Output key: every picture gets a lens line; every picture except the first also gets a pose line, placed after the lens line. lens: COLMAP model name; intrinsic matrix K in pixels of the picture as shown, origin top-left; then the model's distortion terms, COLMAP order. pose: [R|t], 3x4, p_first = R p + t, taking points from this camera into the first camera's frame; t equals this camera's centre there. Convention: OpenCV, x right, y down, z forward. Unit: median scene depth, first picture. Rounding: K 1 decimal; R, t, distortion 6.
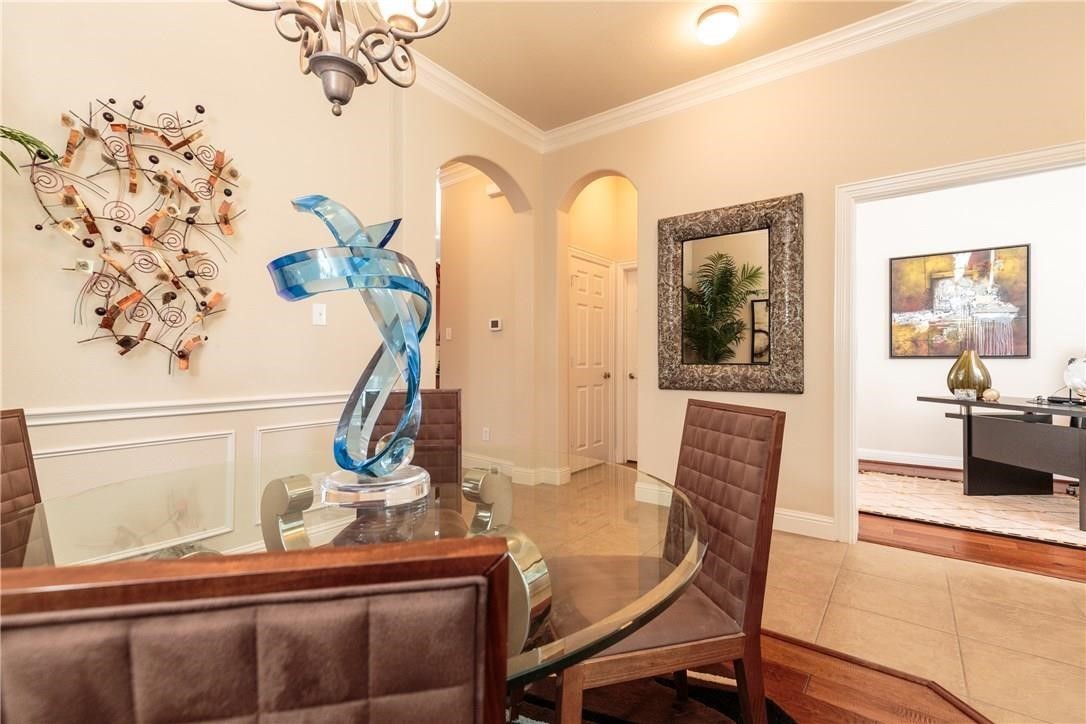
lens RADIAL K [[489.5, 0, 543.8], [0, 489.5, 358.2], [0, 0, 1]] dist [0.005198, 0.000529]
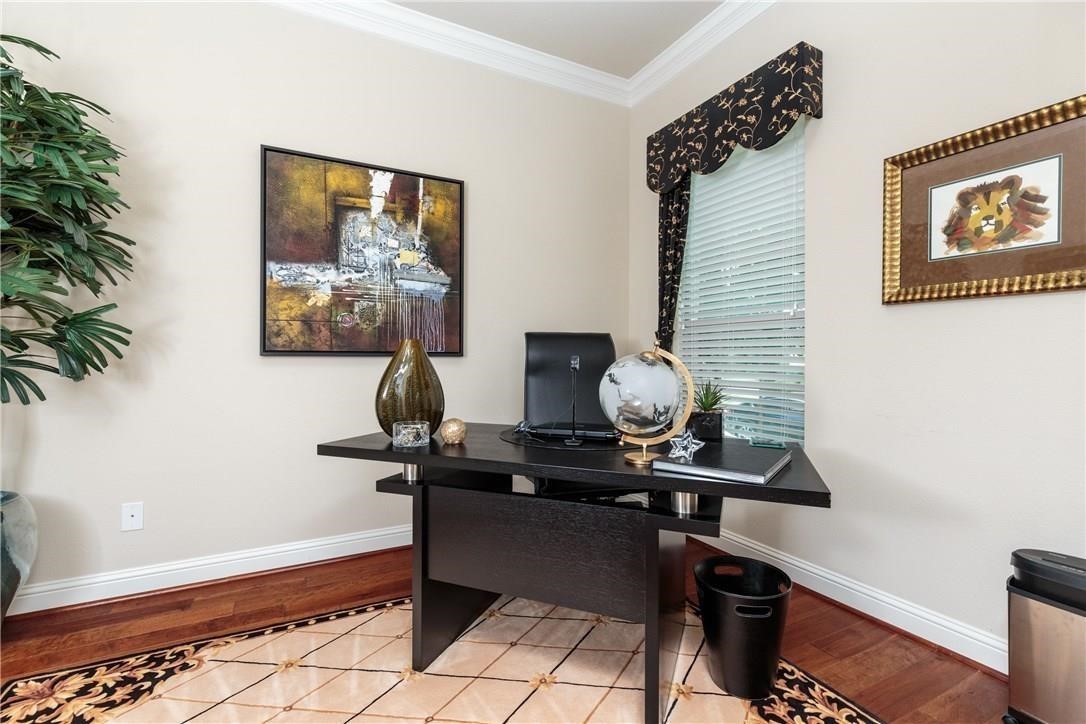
lens RADIAL K [[489.5, 0, 540.5], [0, 489.5, 357.2], [0, 0, 1]] dist [0.005198, 0.000529]
pose [[0.426596, 0.002539, 0.904439, 0.418373], [-0.008267, 0.999965, 0.001092, -0.000517], [-0.904405, -0.007943, 0.426602, 0.592103]]
